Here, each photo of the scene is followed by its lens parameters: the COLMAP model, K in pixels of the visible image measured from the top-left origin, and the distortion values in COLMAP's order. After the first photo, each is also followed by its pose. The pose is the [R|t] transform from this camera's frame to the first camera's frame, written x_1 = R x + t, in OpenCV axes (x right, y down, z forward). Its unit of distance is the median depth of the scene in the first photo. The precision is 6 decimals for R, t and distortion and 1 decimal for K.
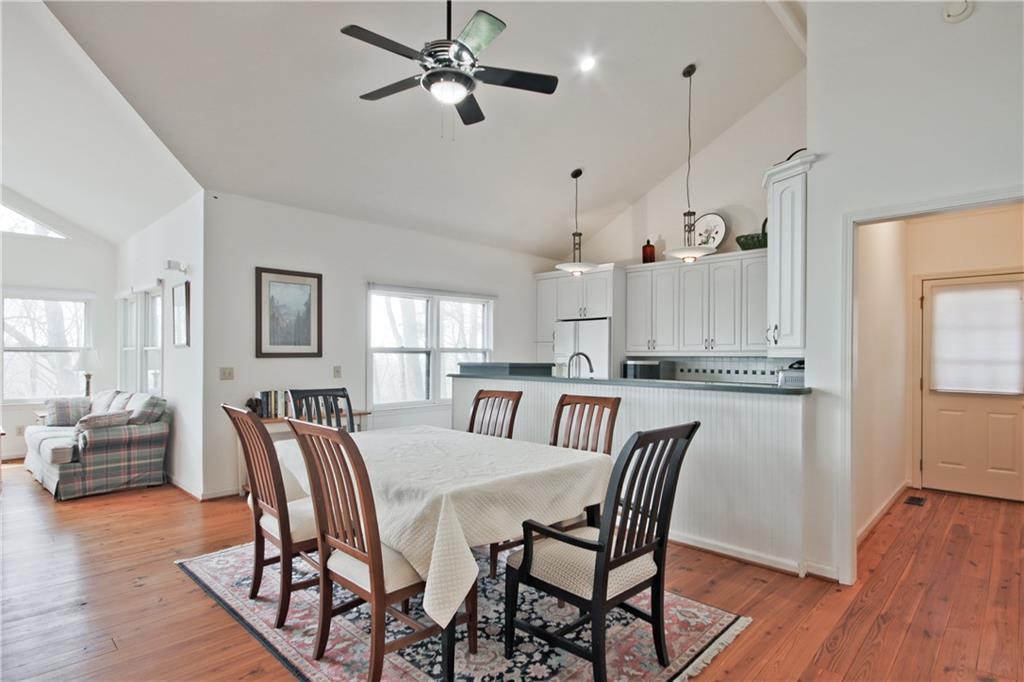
lens RADIAL K [[535.3, 0, 520.7], [0, 535.3, 356.7], [0, 0, 1]] dist [0.004905, -0.000321]
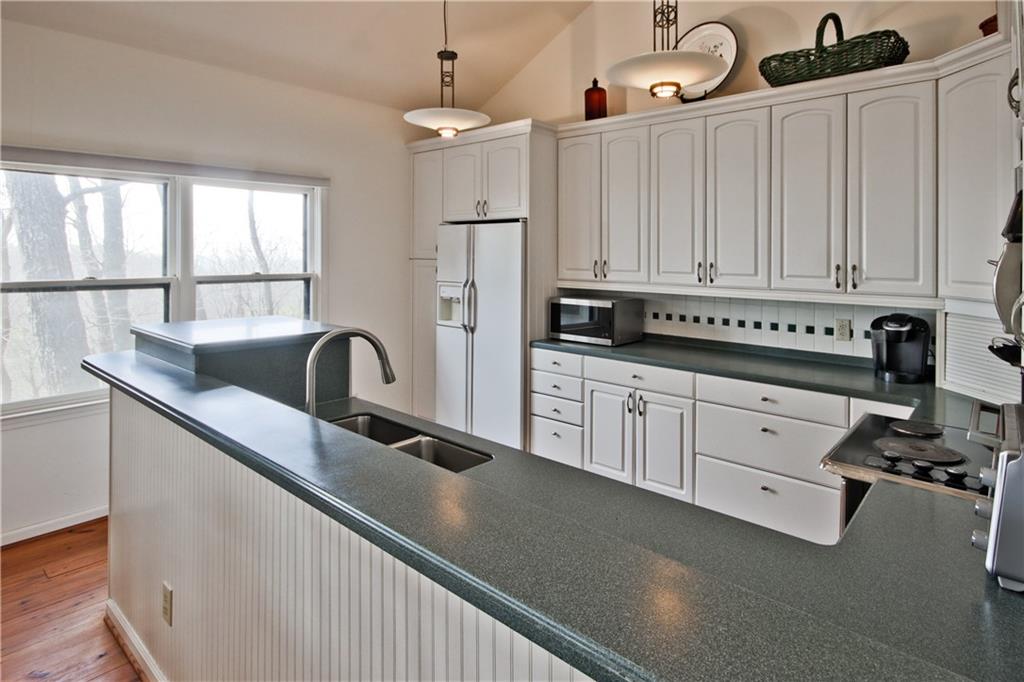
lens RADIAL K [[642.4, 0, 500.0], [0, 642.4, 256.3], [0, 0, 1]] dist [0.000453, 0.000685]
pose [[0.999189, 0.000975, 0.040260, 0.115356], [-0.000779, 0.999988, -0.004872, -0.031988], [-0.040264, 0.004837, 0.999177, 0.348556]]
